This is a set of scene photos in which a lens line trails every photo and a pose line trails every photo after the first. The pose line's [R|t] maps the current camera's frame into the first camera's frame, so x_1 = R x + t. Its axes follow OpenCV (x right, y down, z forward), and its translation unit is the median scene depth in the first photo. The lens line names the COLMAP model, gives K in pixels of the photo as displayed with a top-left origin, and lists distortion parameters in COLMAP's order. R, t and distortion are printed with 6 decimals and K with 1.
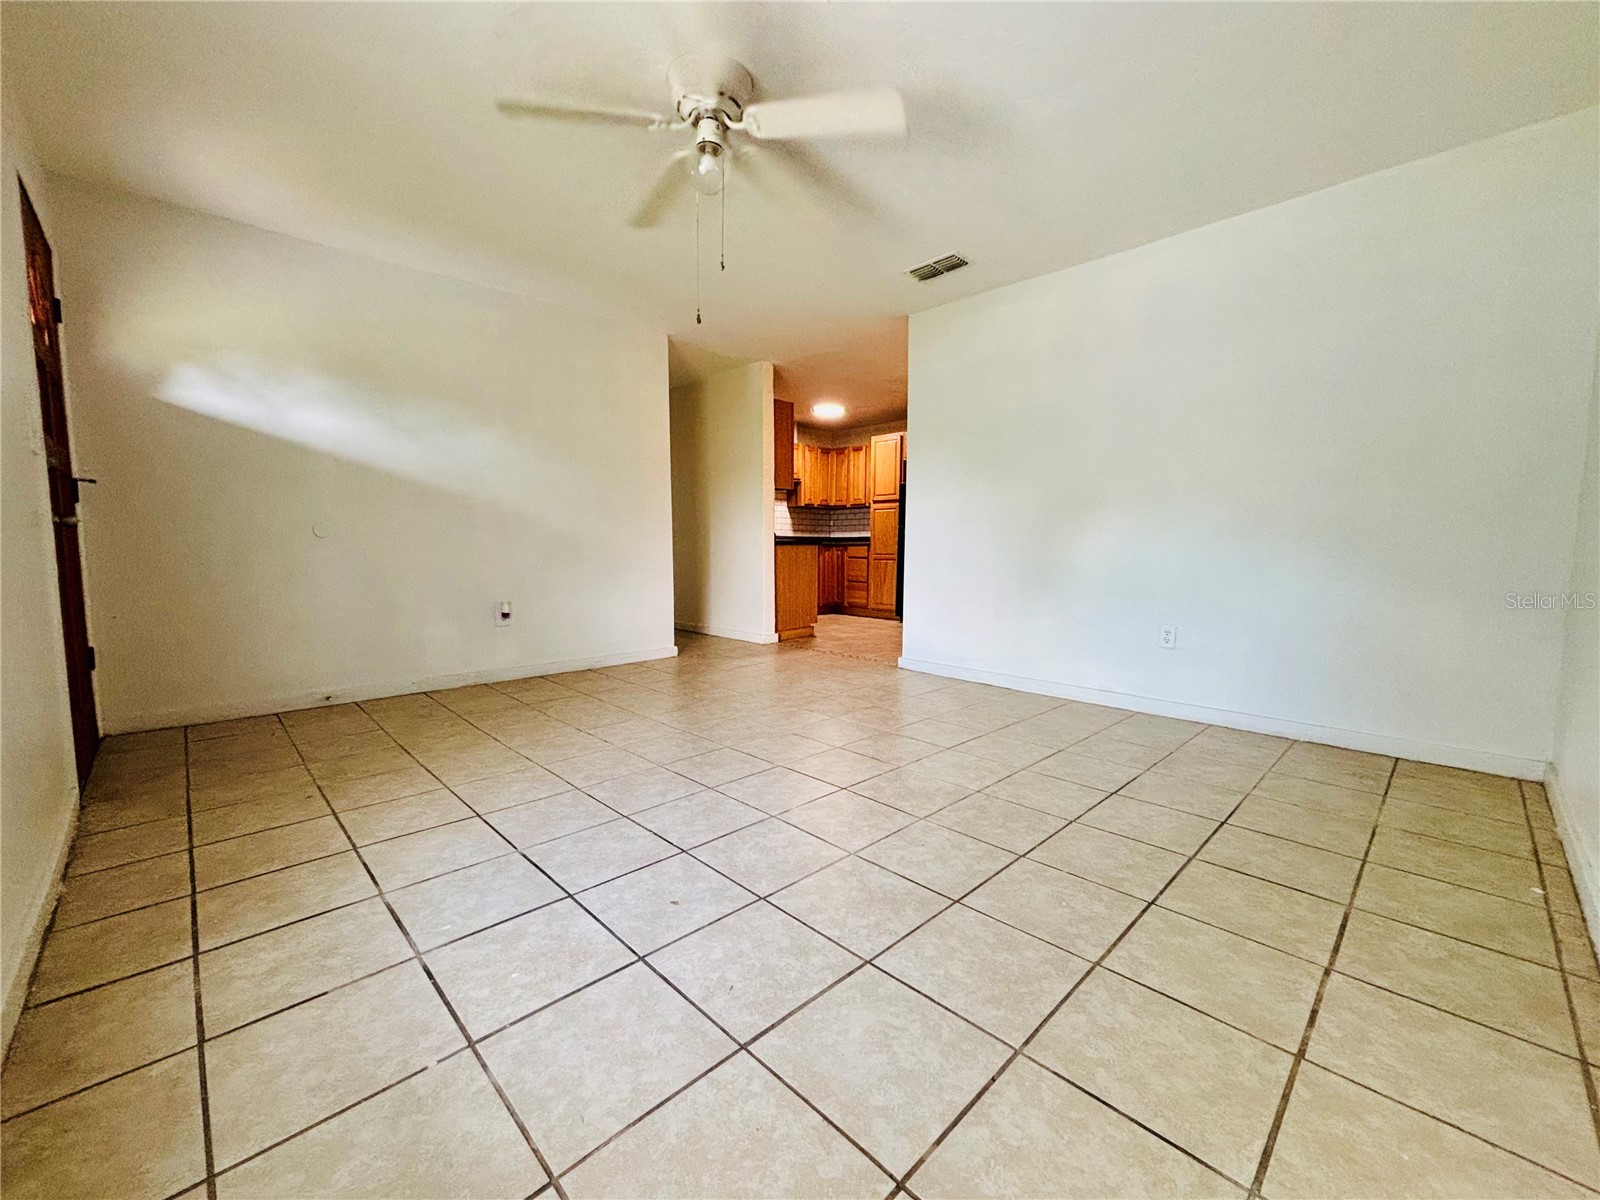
lens RADIAL K [[644.0, 0, 796.5], [0, 644.0, 602.4], [0, 0, 1]] dist [0.001326, -0.000460]
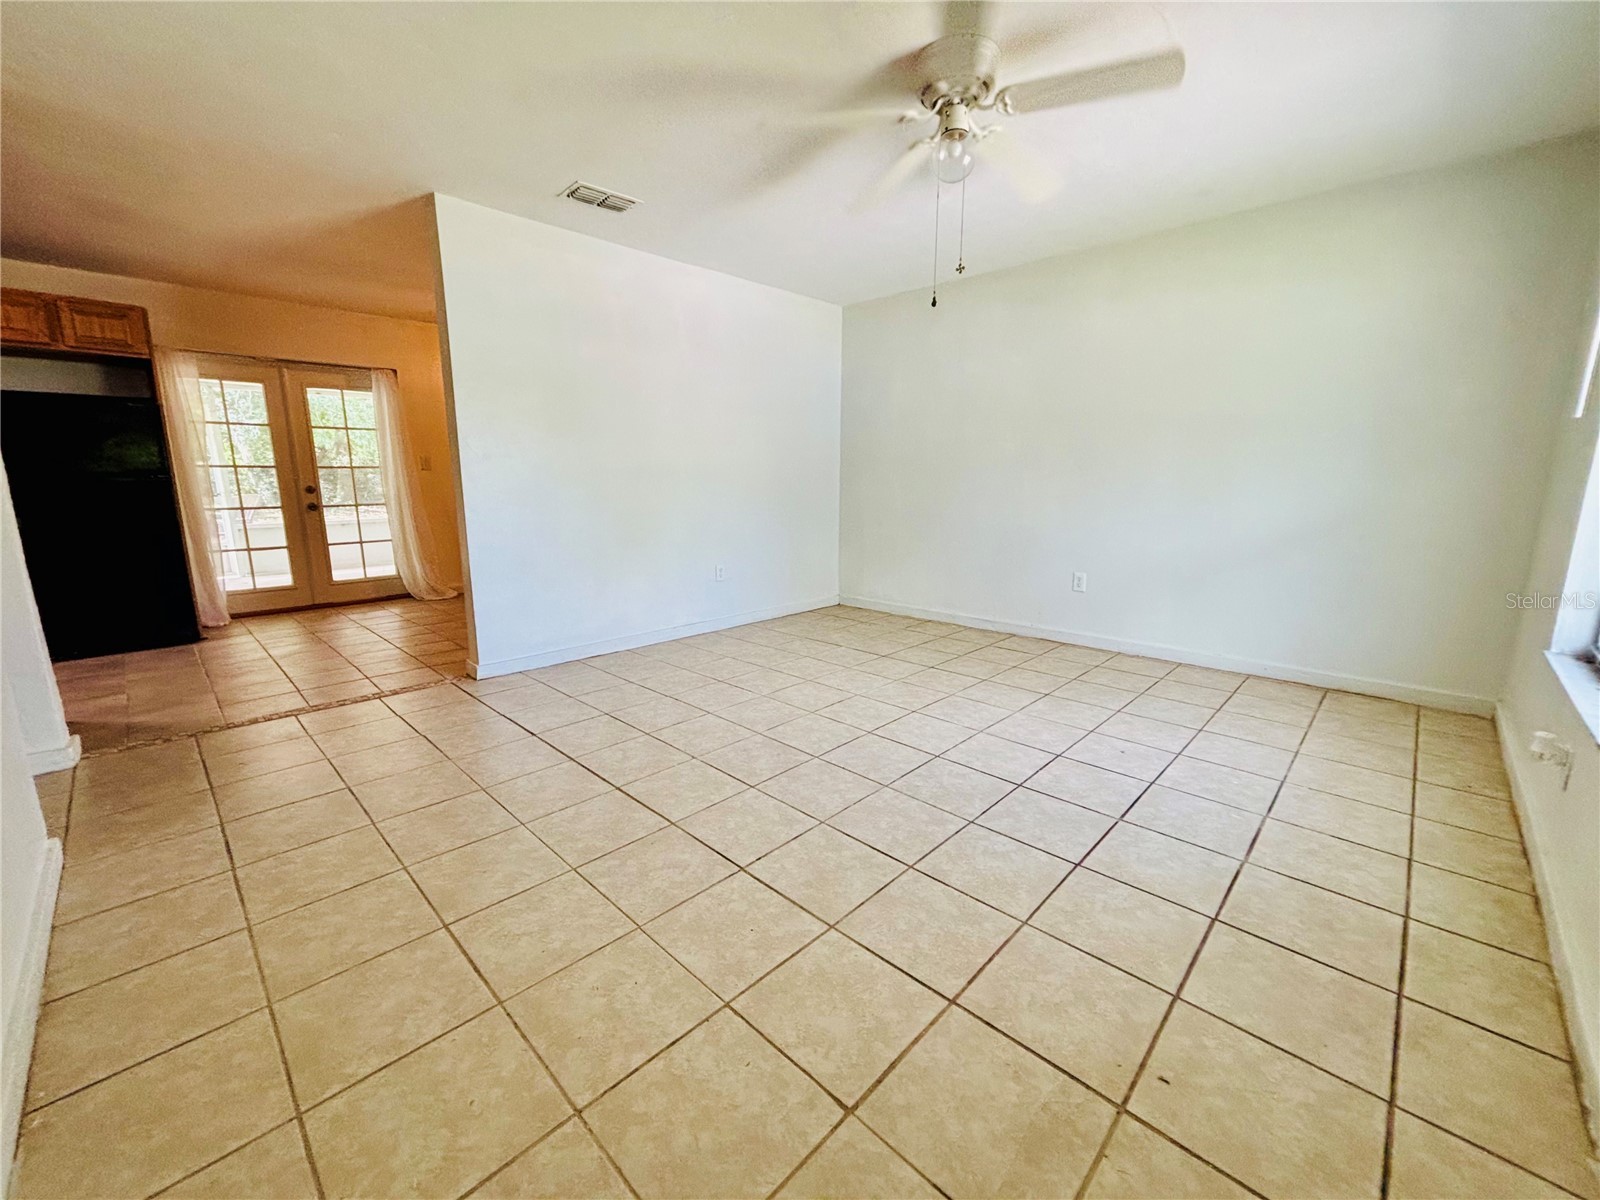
lens RADIAL K [[644.0, 0, 796.5], [0, 644.0, 602.4], [0, 0, 1]] dist [0.001326, -0.000460]
pose [[-0.033926, -0.195293, 0.980158, -1.179512], [0.088484, 0.976284, 0.197584, -0.210345], [-0.995500, 0.093431, -0.015841, 1.264596]]
